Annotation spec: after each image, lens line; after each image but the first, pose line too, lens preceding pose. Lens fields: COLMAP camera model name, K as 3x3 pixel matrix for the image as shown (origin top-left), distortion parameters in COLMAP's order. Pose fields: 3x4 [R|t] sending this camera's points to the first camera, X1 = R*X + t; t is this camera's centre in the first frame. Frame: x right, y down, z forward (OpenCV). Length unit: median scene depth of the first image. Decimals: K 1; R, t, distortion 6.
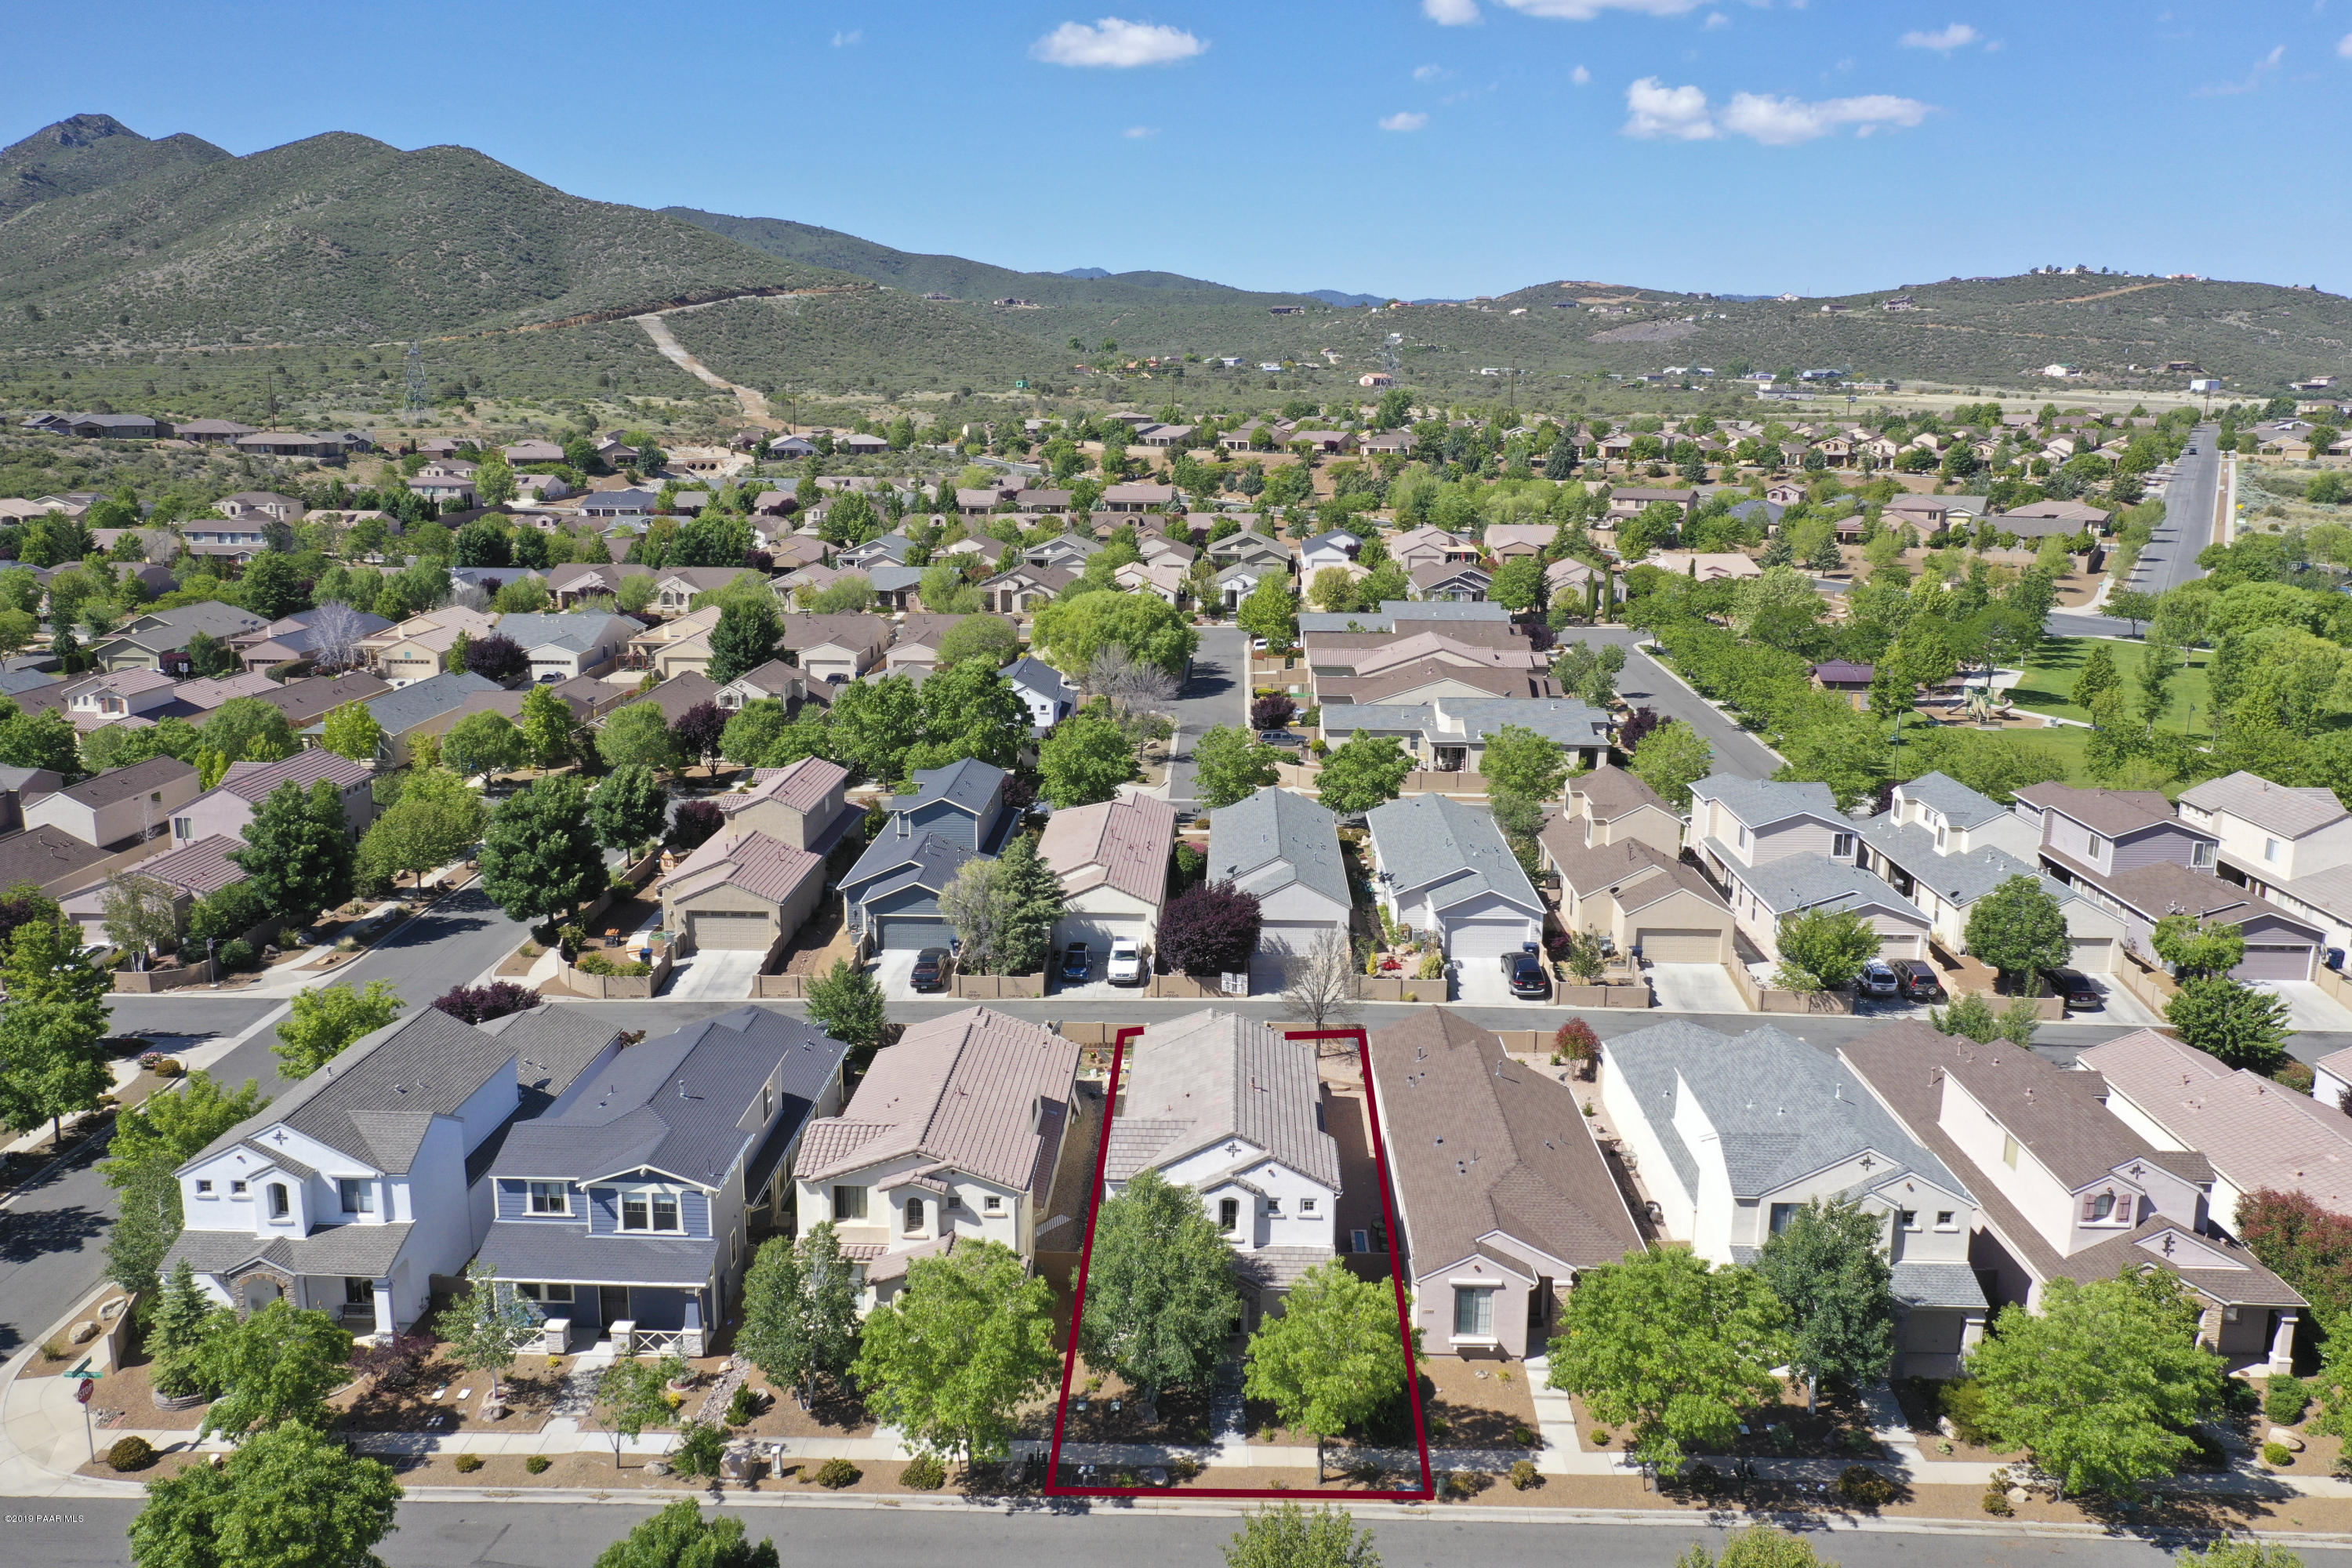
lens RADIAL K [[1851.6, 0, 1169.8], [0, 1851.6, 794.6], [0, 0, 1]] dist [0.004594, 0.002064]
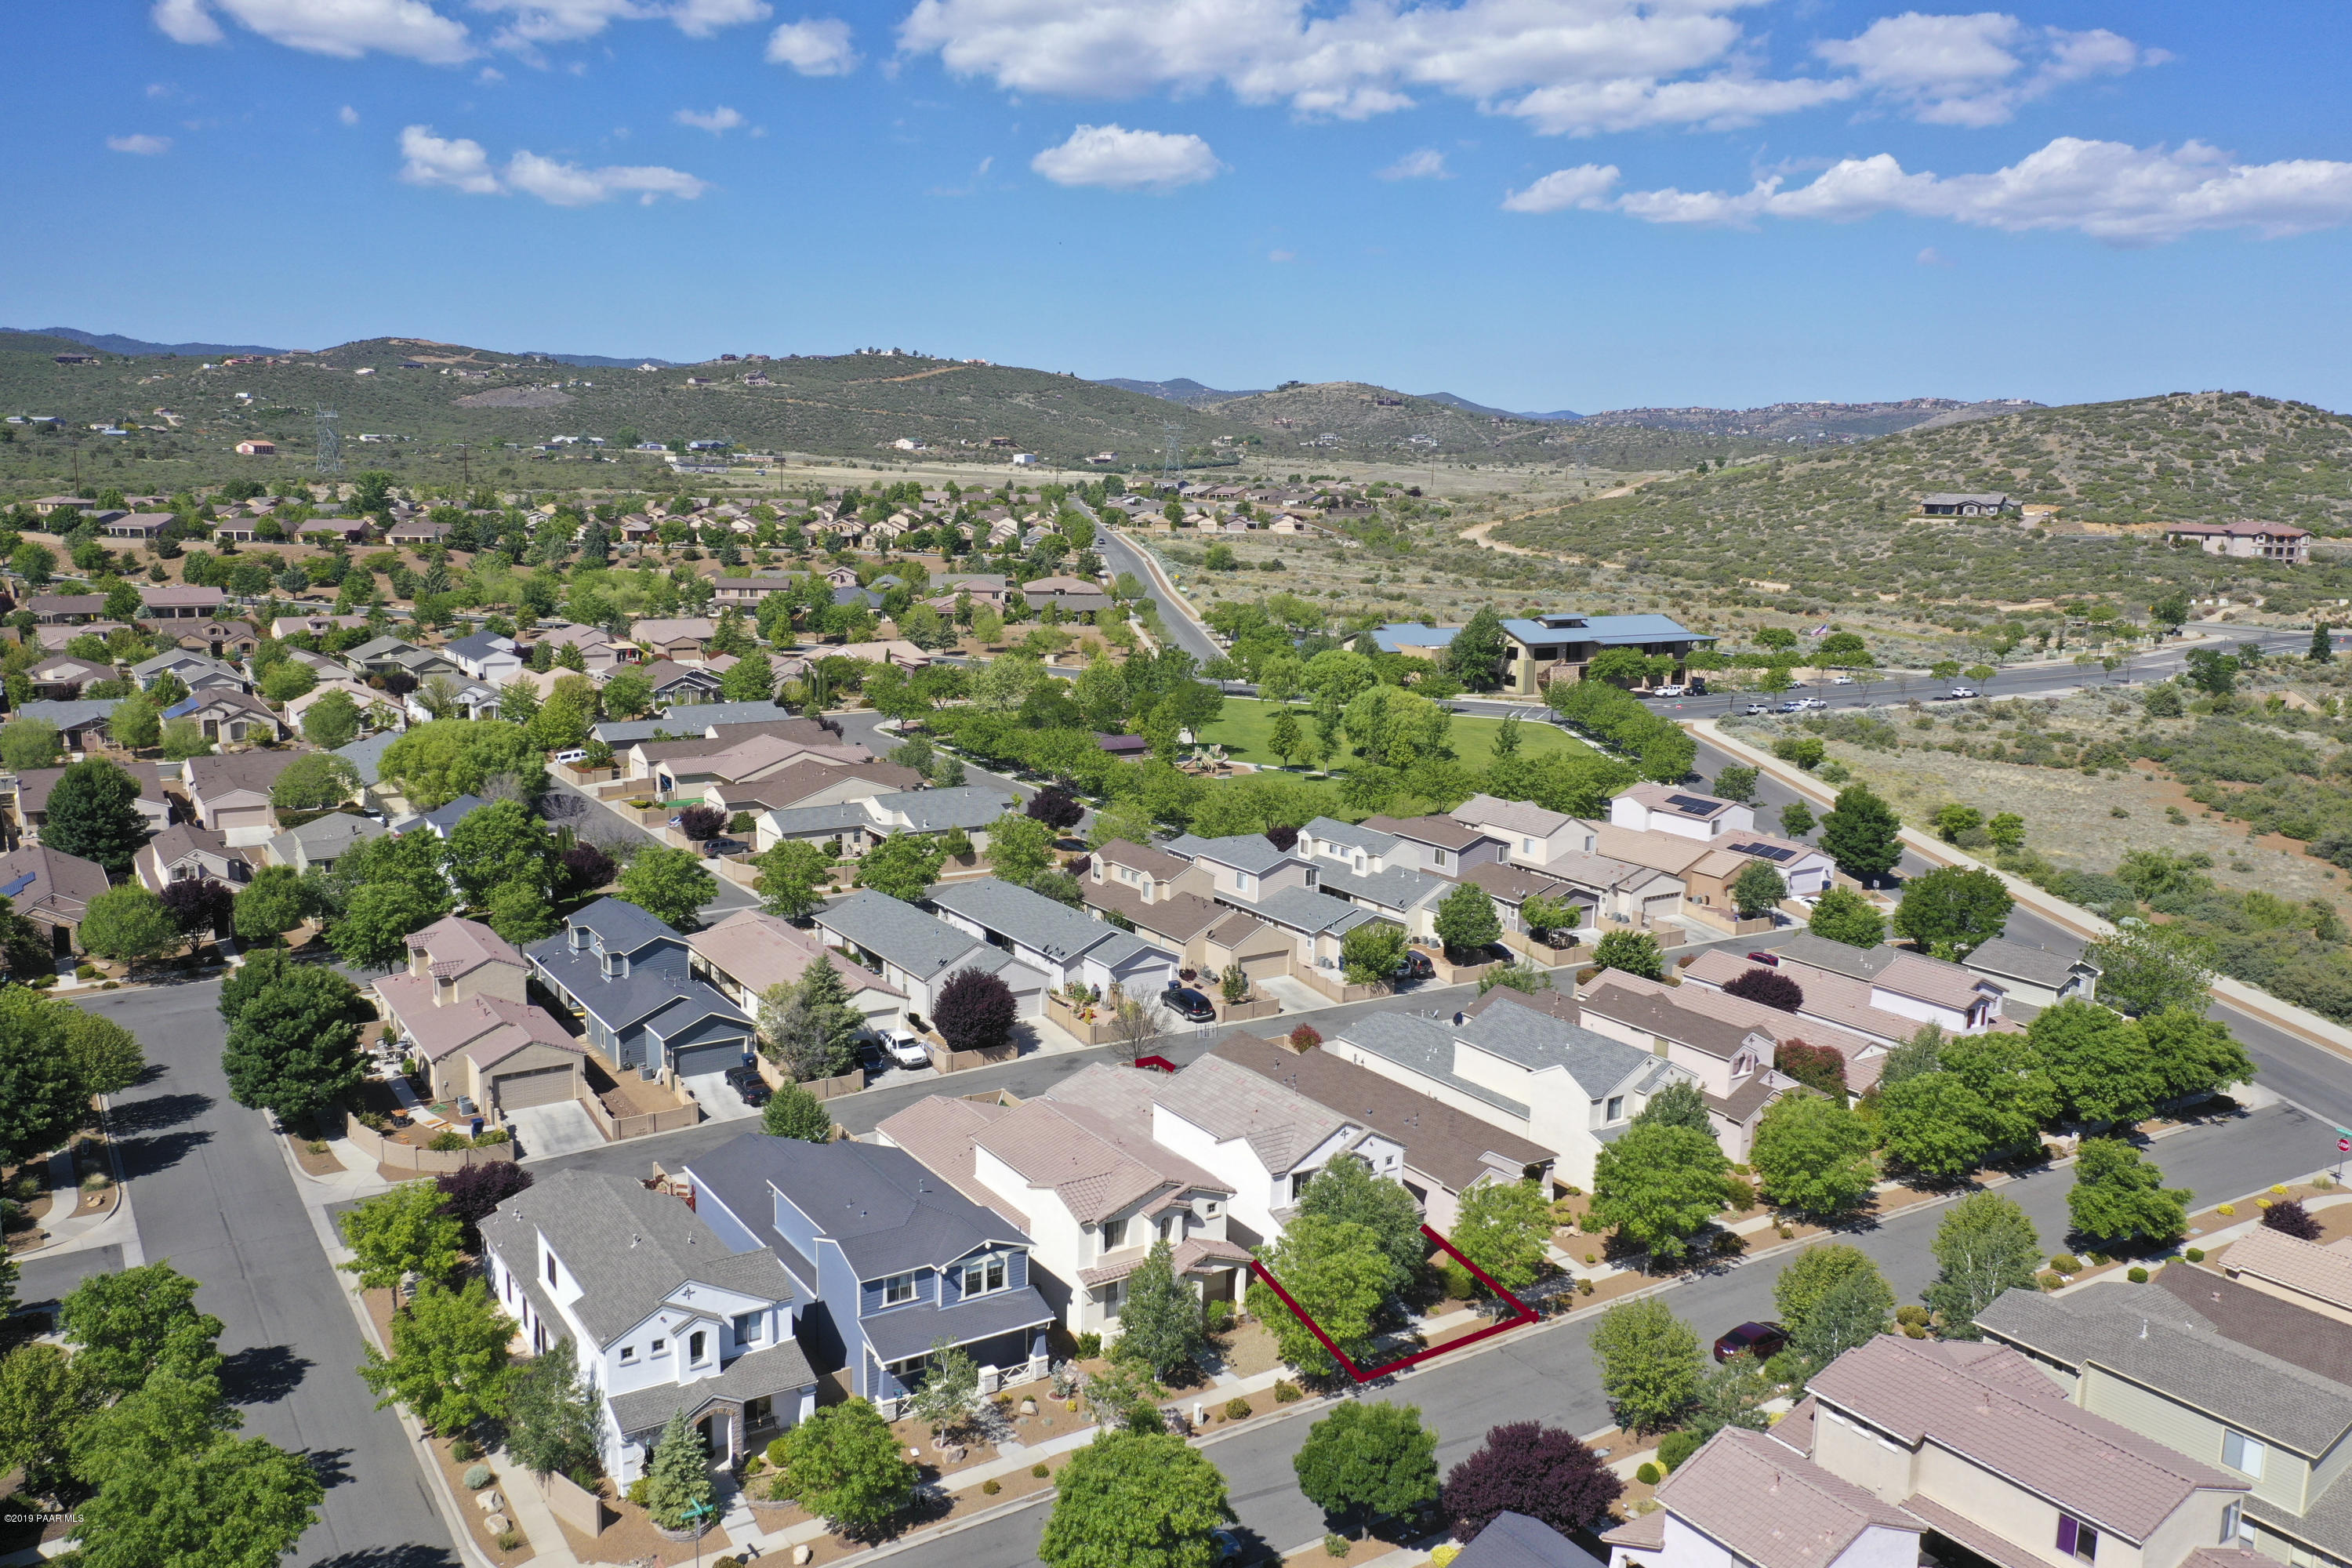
lens RADIAL K [[1851.3, 0, 1171.2], [0, 1851.3, 808.4], [0, 0, 1]] dist [0.002955, 0.006778]
pose [[0.818278, -0.100652, 0.565942, -0.463346], [0.113034, 0.993503, 0.013261, -0.050581], [-0.563599, 0.053119, 0.824338, -0.067293]]
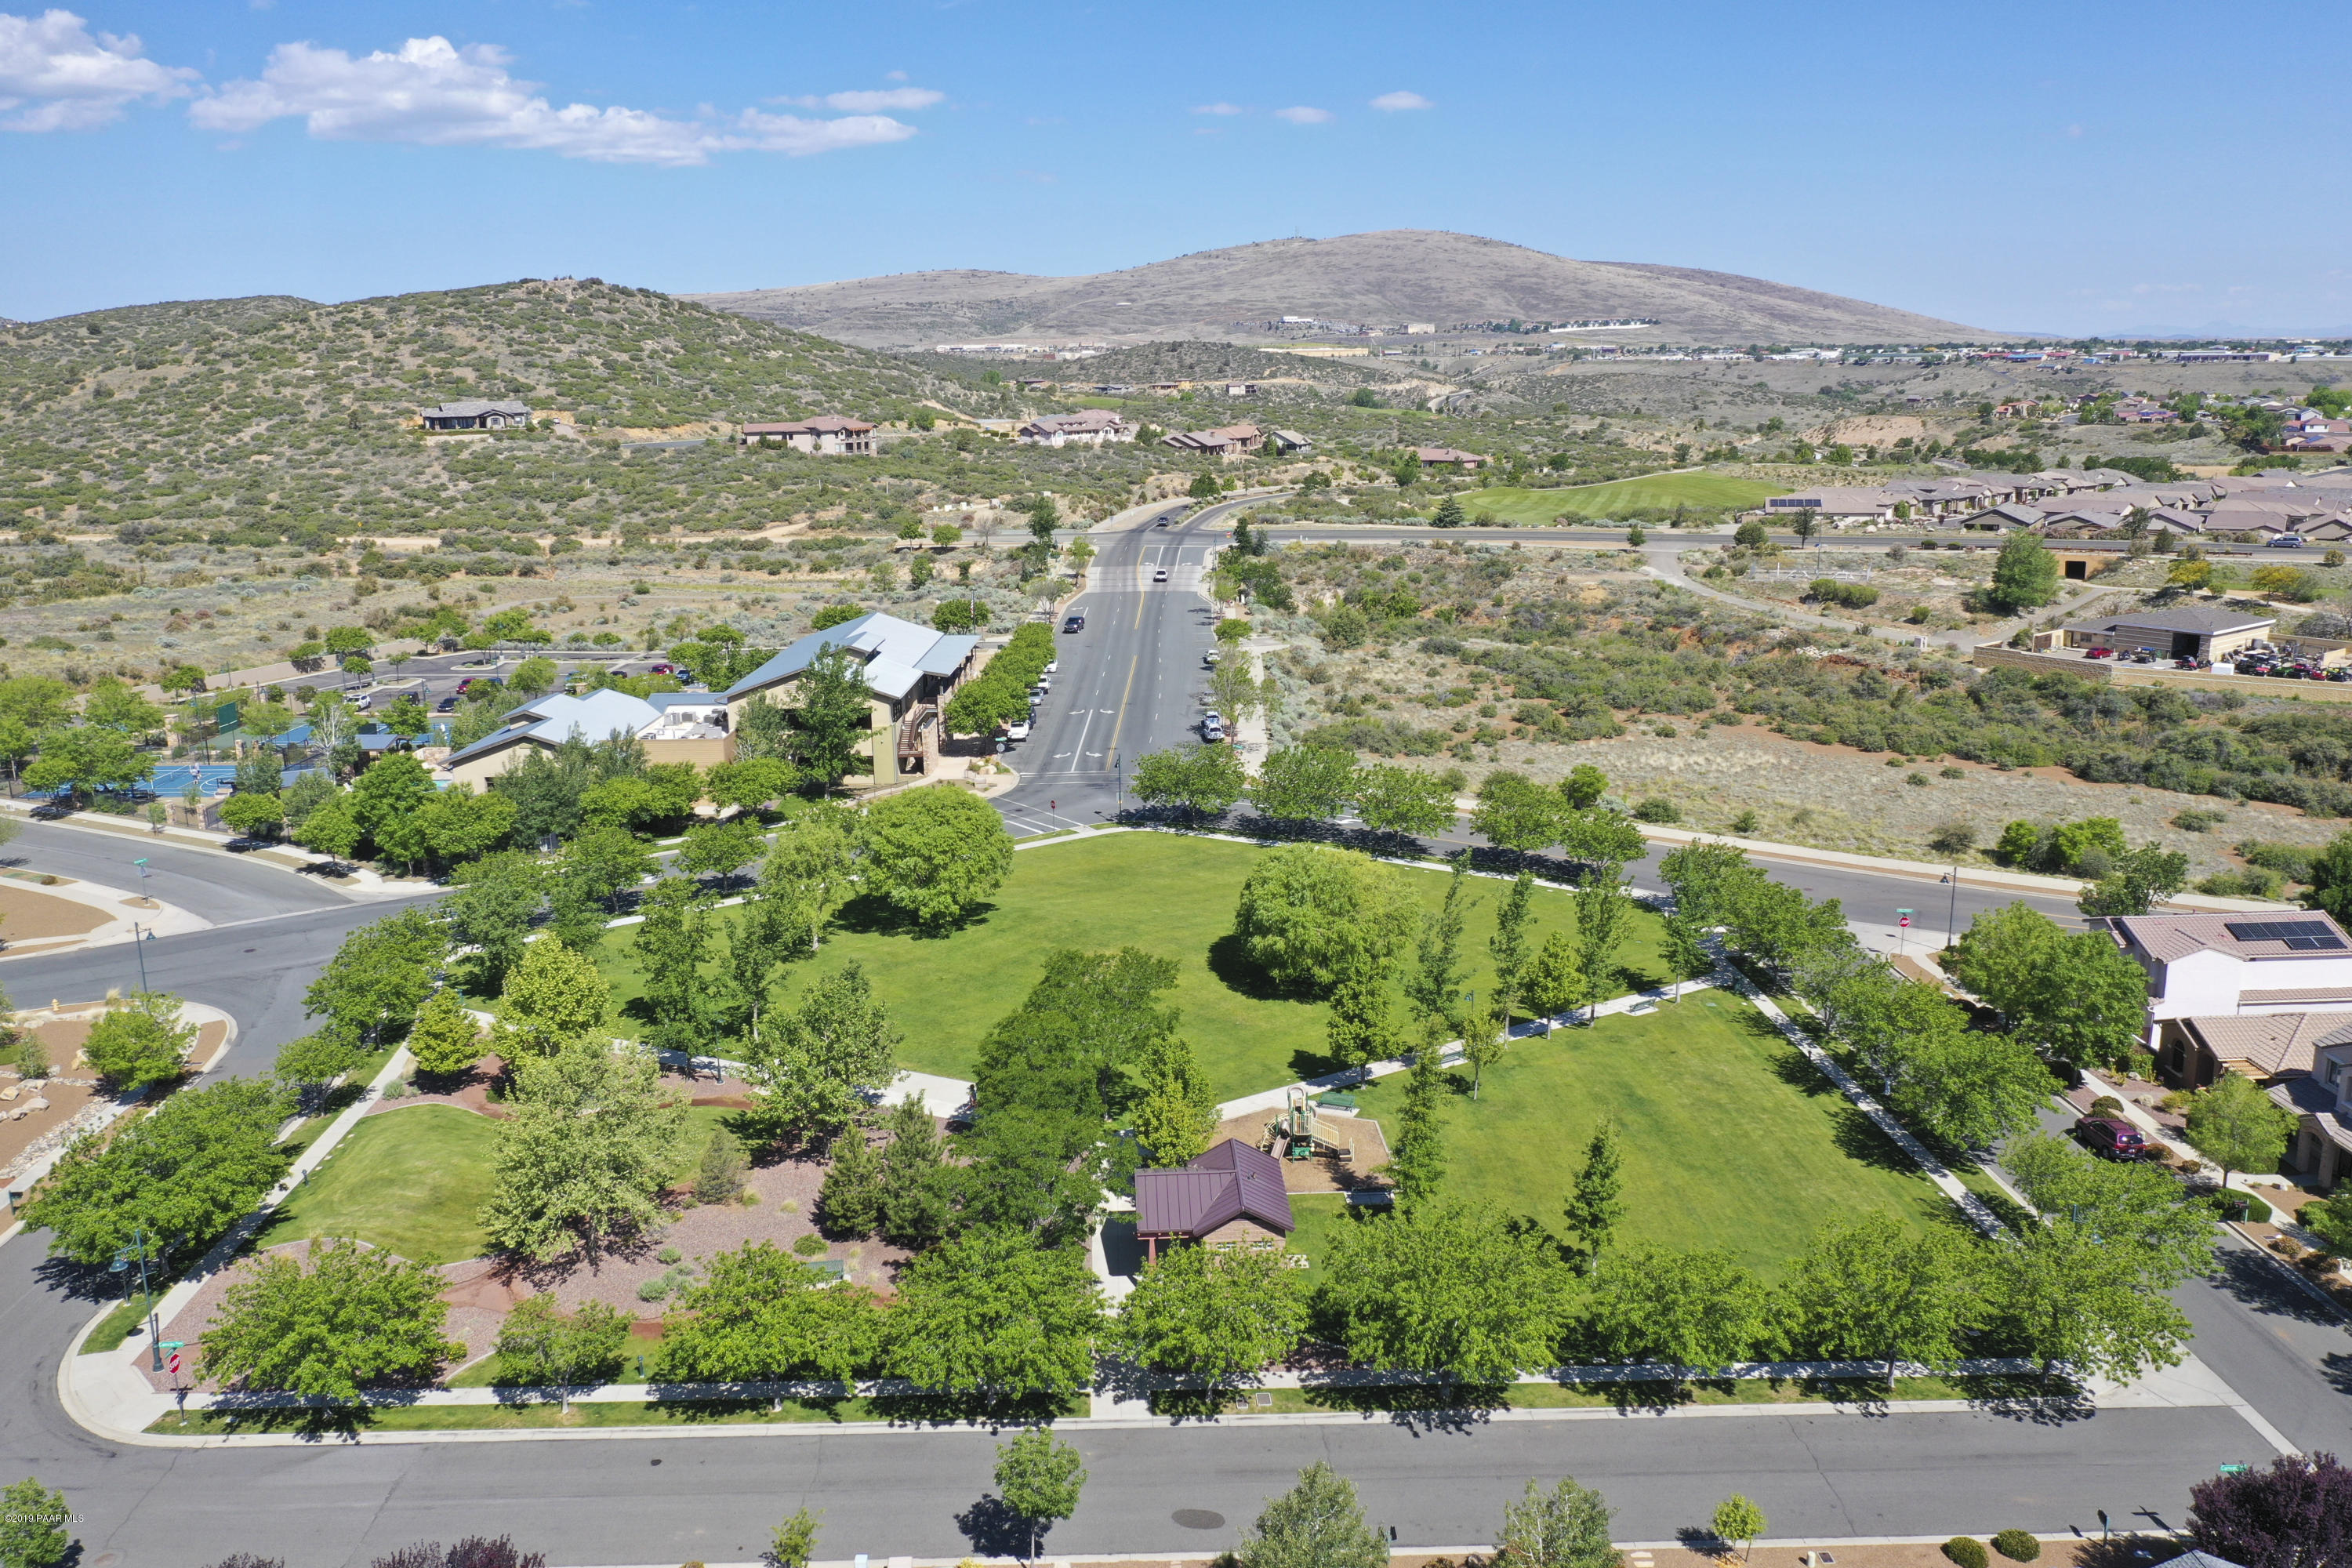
lens RADIAL K [[1851.6, 0, 1169.8], [0, 1851.6, 794.6], [0, 0, 1]] dist [0.004594, 0.002064]
pose [[-0.076112, -0.239280, 0.967963, -0.086514], [0.232202, 0.939835, 0.250586, -0.418734], [-0.969685, 0.243835, -0.015972, 1.501503]]
